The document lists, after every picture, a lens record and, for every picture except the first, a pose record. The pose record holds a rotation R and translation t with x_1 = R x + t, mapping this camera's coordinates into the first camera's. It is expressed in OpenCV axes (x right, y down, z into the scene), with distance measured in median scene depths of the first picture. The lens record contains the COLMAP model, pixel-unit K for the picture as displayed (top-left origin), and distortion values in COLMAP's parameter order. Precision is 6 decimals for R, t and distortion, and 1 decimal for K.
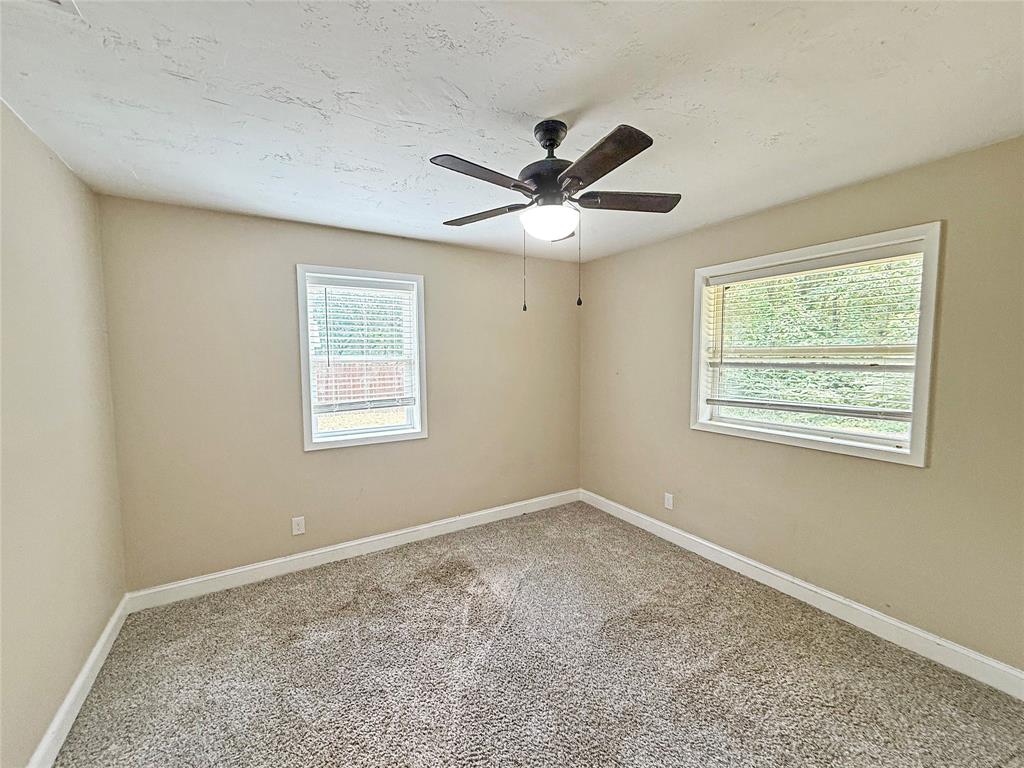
lens RADIAL K [[432.0, 0, 476.2], [0, 432.0, 394.0], [0, 0, 1]] dist [-0.000709, -0.000078]
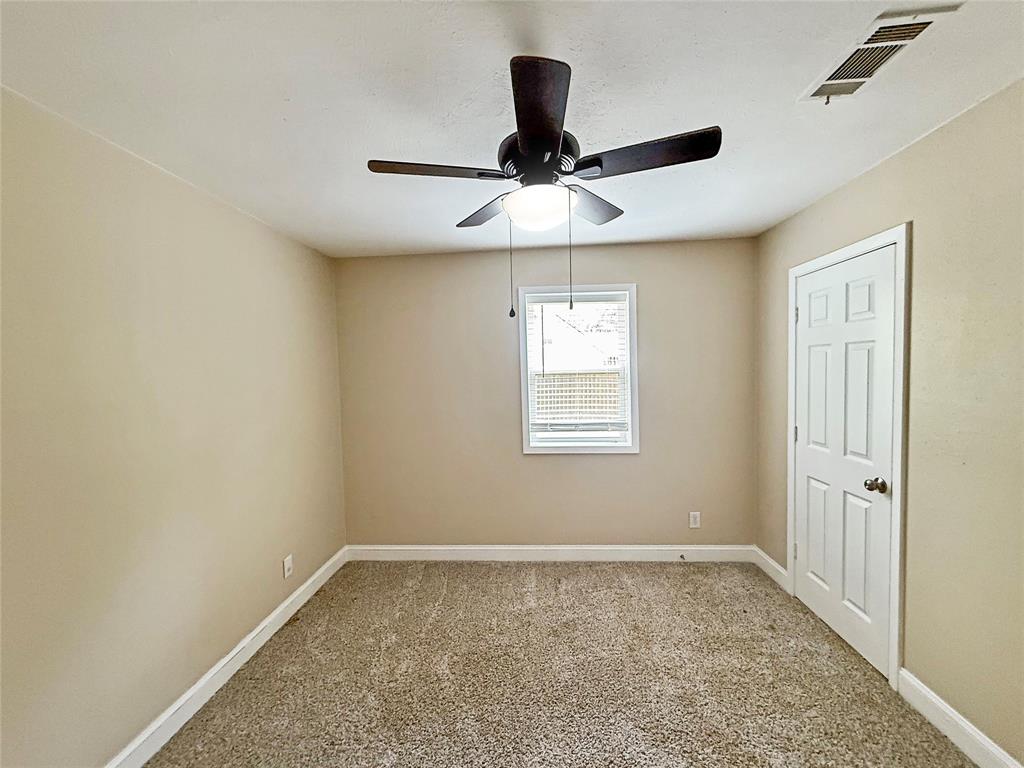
lens RADIAL K [[410.0, 0, 509.7], [0, 410.0, 384.5], [0, 0, 1]] dist [0.000964, 0.000141]
pose [[0.828477, 0.013269, -0.559866, 0.249368], [-0.037733, 0.998770, -0.032165, -0.015816], [0.558751, 0.047773, 0.827959, 0.150649]]
